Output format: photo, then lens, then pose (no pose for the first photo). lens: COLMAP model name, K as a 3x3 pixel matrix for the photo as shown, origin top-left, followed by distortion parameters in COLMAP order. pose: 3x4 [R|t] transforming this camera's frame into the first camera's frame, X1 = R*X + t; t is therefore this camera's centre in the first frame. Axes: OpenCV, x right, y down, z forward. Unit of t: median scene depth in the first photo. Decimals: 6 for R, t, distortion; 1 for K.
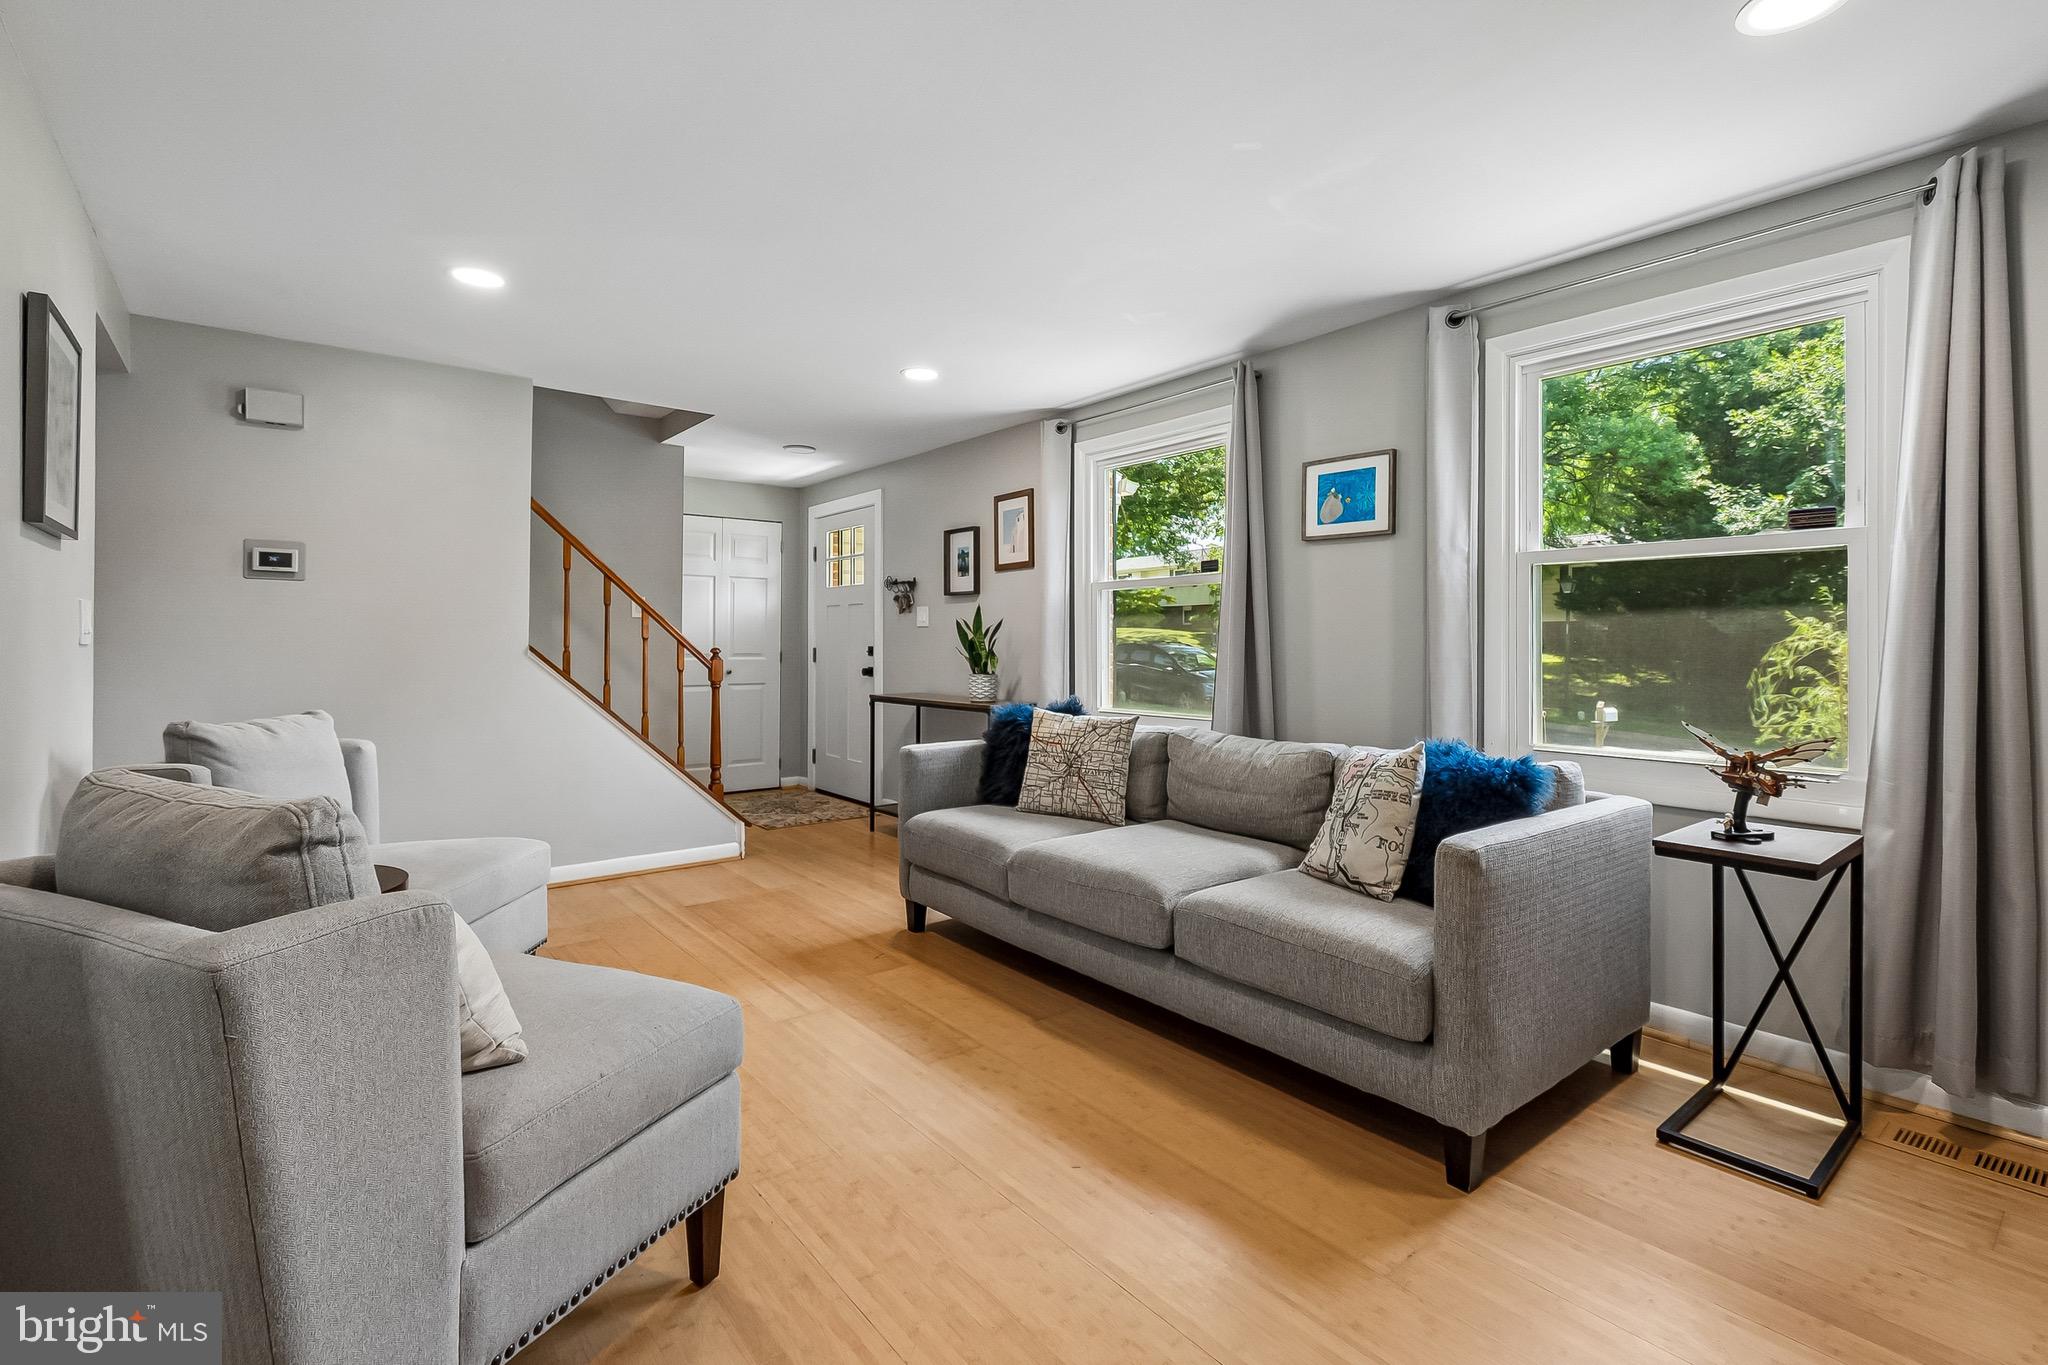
lens RADIAL K [[924.2, 0, 1029.9], [0, 924.2, 649.9], [0, 0, 1]] dist [0.011039, -0.003935]
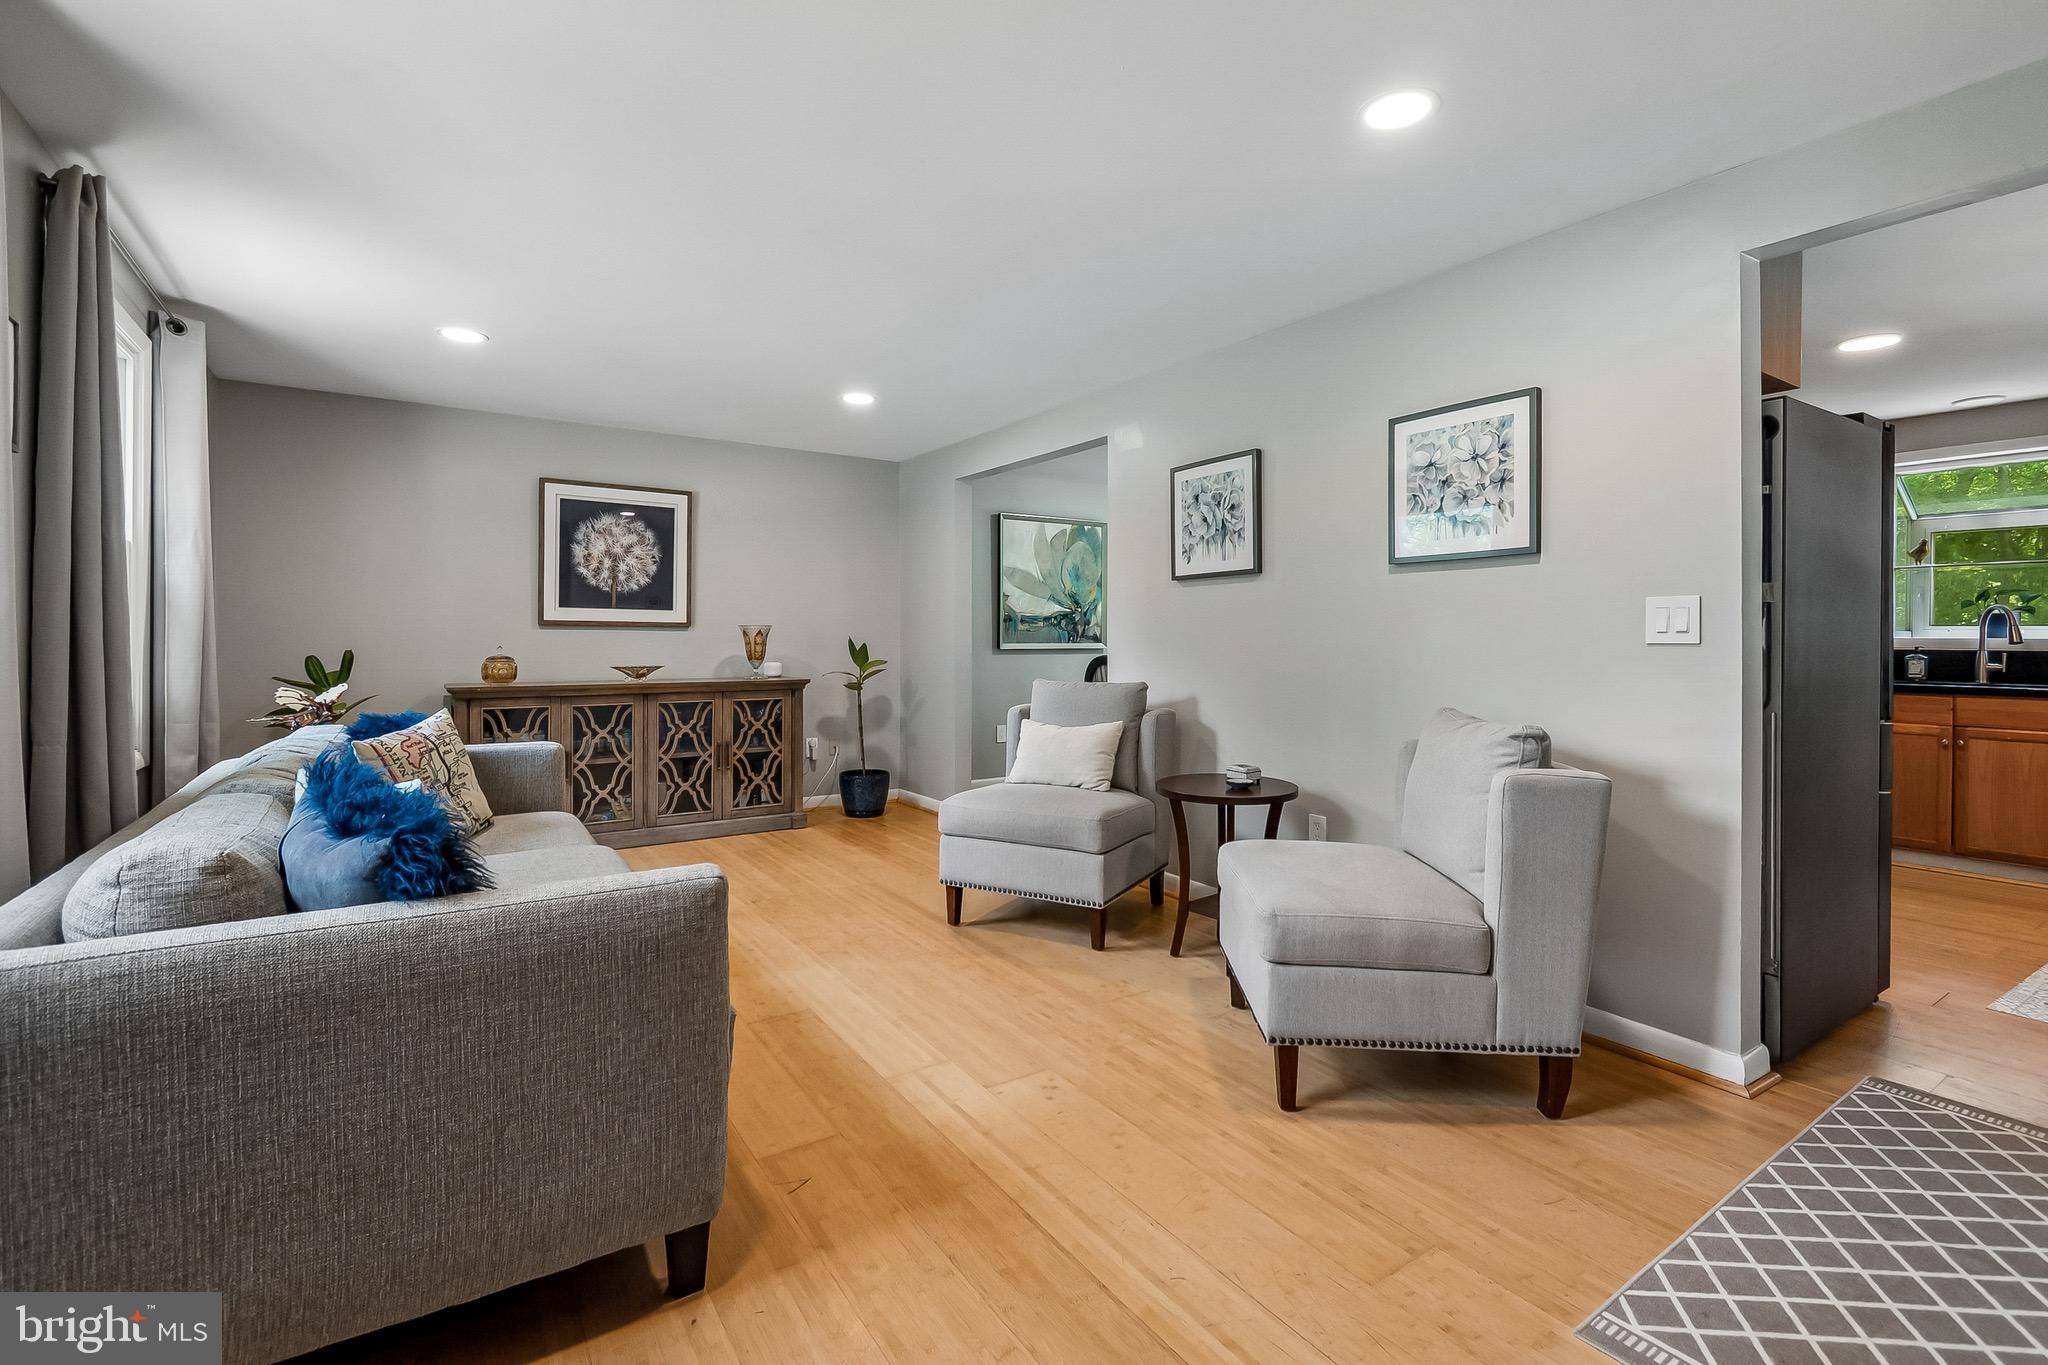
lens RADIAL K [[924.2, 0, 1029.9], [0, 924.2, 649.9], [0, 0, 1]] dist [0.011039, -0.003935]
pose [[-0.996196, -0.011265, 0.086404, -0.374906], [-0.010461, 0.999898, 0.009745, -0.002982], [-0.086505, 0.008804, -0.996213, 1.666215]]
